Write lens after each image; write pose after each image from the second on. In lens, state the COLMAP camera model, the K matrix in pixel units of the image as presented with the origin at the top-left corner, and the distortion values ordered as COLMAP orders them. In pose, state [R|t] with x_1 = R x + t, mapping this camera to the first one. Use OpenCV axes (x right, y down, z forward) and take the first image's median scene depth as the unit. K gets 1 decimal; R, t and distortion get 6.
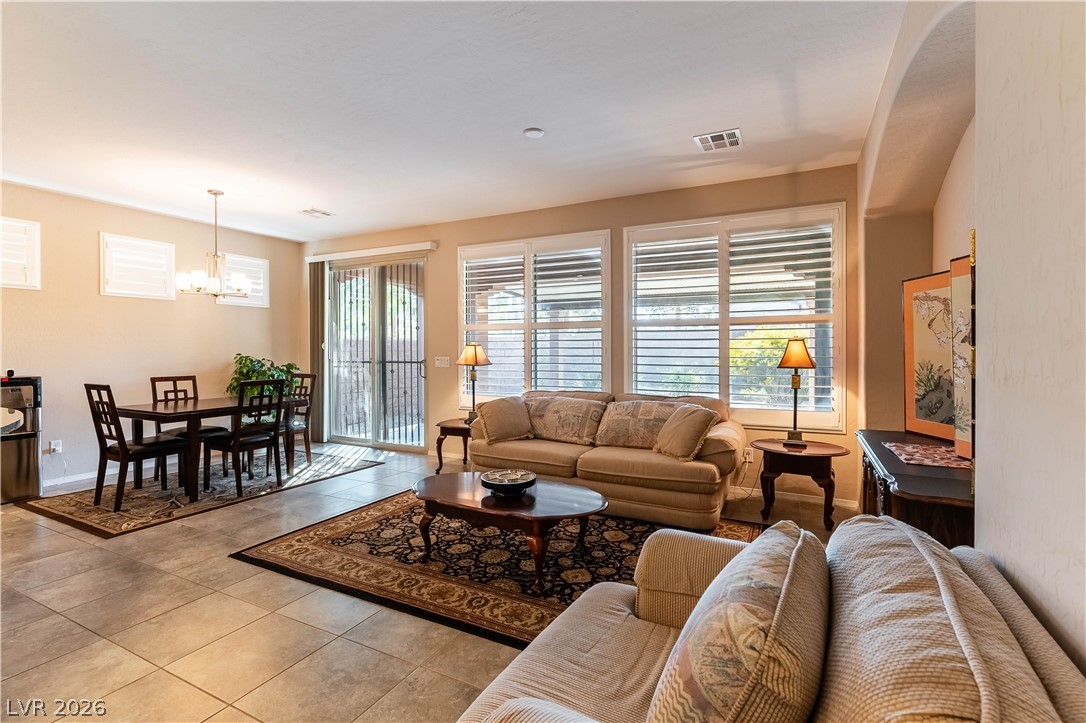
lens RADIAL K [[482.8, 0, 565.8], [0, 482.8, 351.7], [0, 0, 1]] dist [-0.000516, -0.000289]
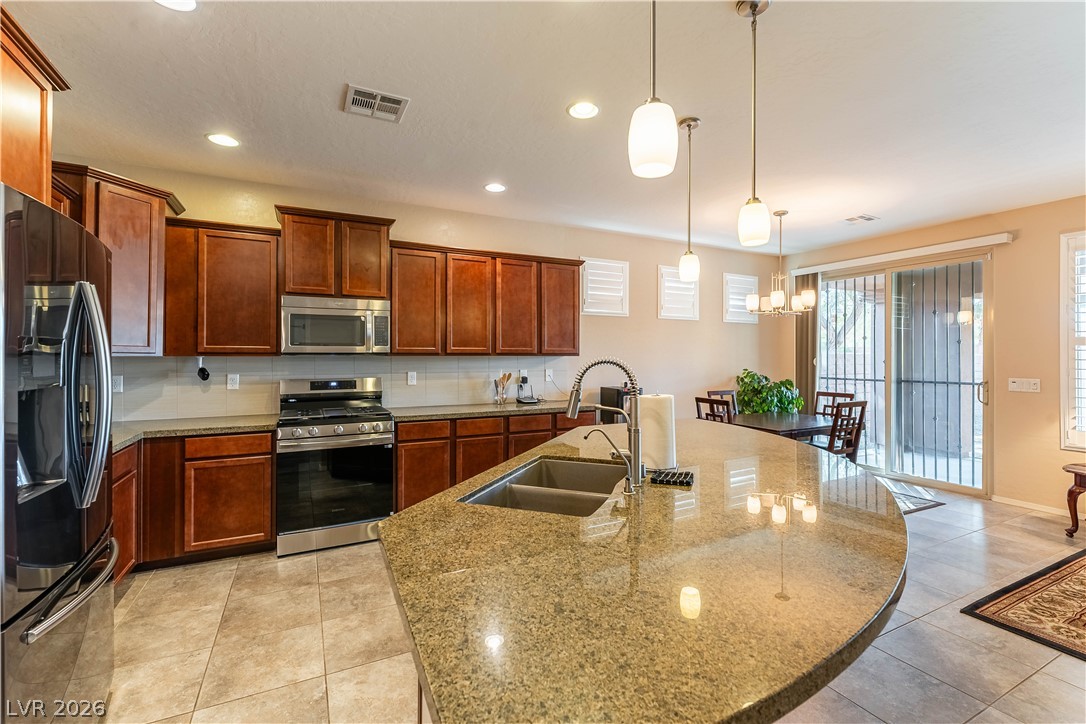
lens RADIAL K [[475.7, 0, 551.2], [0, 475.7, 356.4], [0, 0, 1]] dist [0.000736, 0.000244]
pose [[0.800719, 0.003916, -0.599027, -0.564076], [-0.009486, 0.999936, -0.006143, -0.018277], [0.598964, 0.010601, 0.800706, -0.100081]]
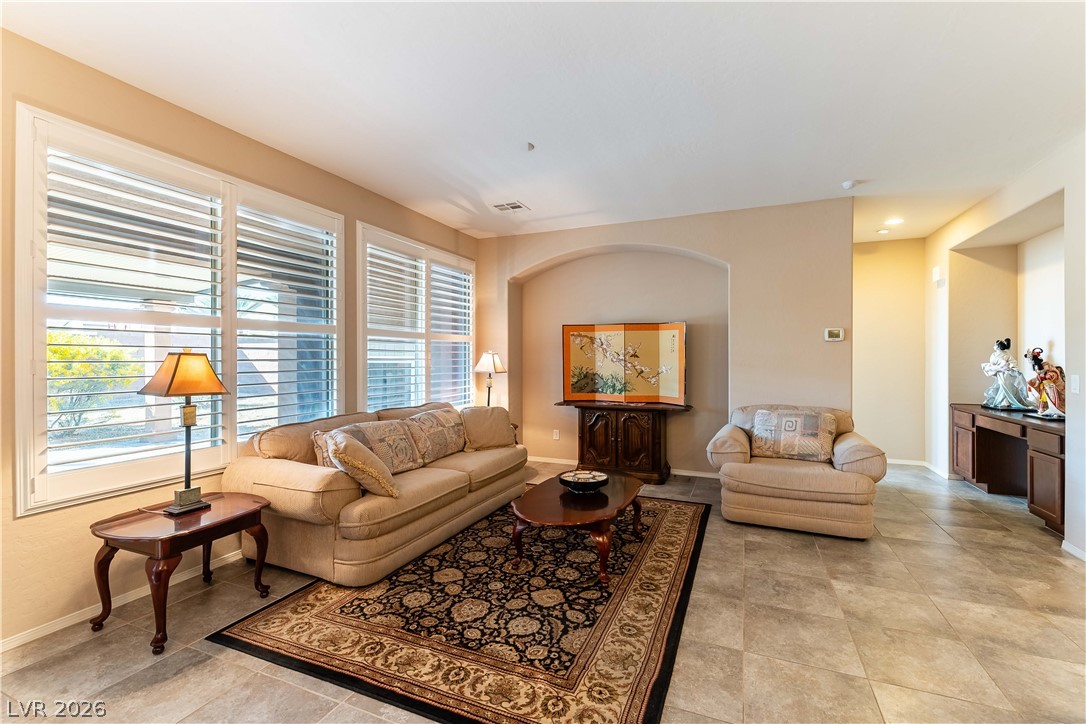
lens RADIAL K [[468.2, 0, 545.8], [0, 468.2, 356.2], [0, 0, 1]] dist [0.000147, -0.000575]
pose [[-0.045191, 0.005002, 0.998966, -0.844846], [0.008797, 0.999951, -0.004609, -0.007899], [-0.998940, 0.008580, -0.045233, 0.807766]]
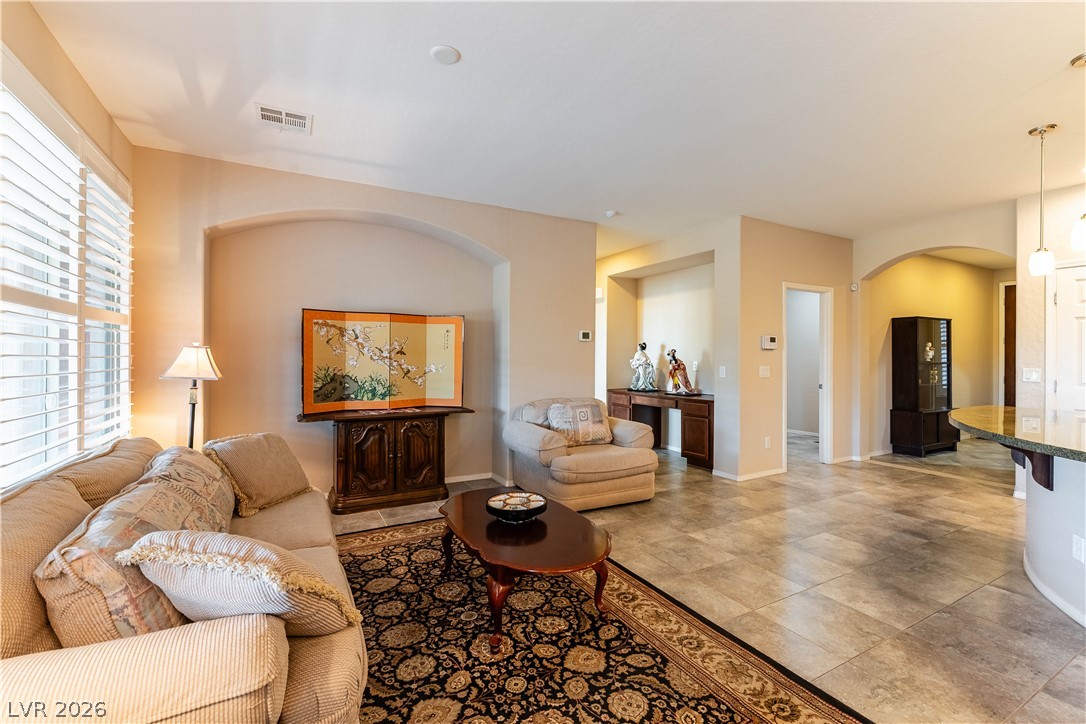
lens RADIAL K [[475.7, 0, 551.2], [0, 475.7, 356.4], [0, 0, 1]] dist [0.000736, 0.000244]
pose [[-0.817770, -0.000745, 0.575545, -0.482901], [0.004270, 0.999964, 0.007362, -0.010723], [-0.575529, 0.008478, -0.817737, 1.198491]]
